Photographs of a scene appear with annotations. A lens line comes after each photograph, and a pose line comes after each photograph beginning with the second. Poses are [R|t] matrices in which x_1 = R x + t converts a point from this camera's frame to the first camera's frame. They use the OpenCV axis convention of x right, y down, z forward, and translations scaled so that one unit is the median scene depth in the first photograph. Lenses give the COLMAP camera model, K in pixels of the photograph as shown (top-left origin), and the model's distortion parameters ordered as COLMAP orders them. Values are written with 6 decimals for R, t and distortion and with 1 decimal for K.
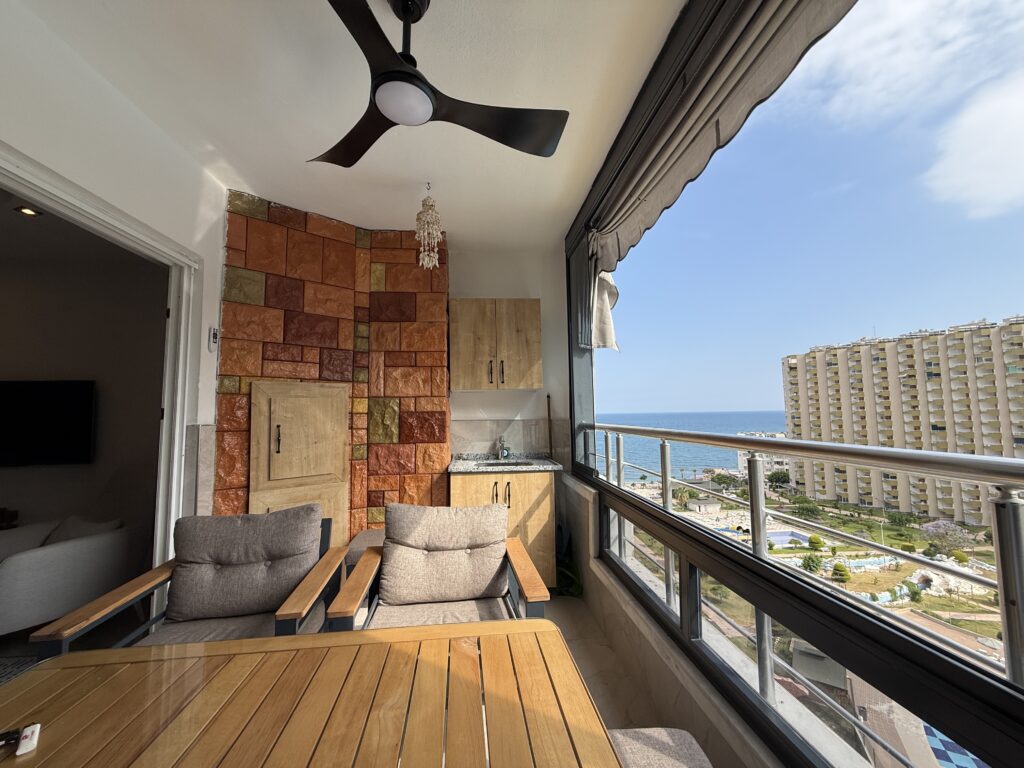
lens RADIAL K [[407.9, 0, 503.1], [0, 407.9, 385.5], [0, 0, 1]] dist [0.002311, -0.002397]
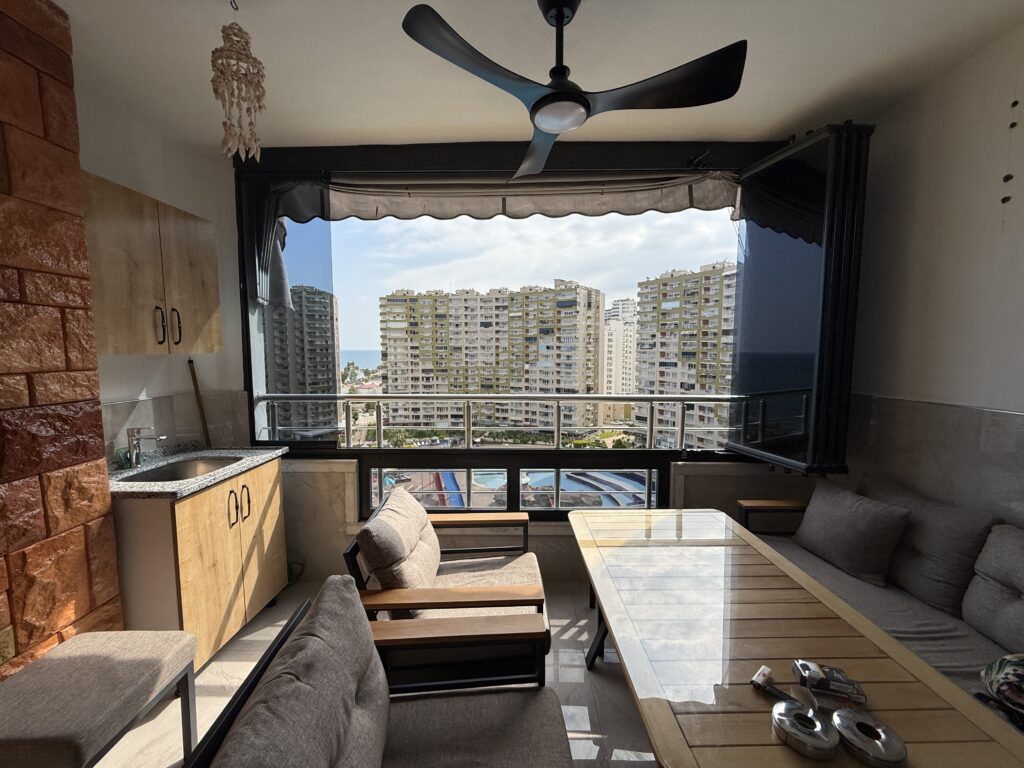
lens RADIAL K [[407.9, 0, 508.6], [0, 407.9, 384.9], [0, 0, 1]] dist [0.002311, -0.002397]
pose [[0.104931, -0.070901, 0.991949, -0.584942], [-0.073474, 0.994177, 0.078833, -0.031335], [-0.991762, -0.081155, 0.099110, 0.422187]]
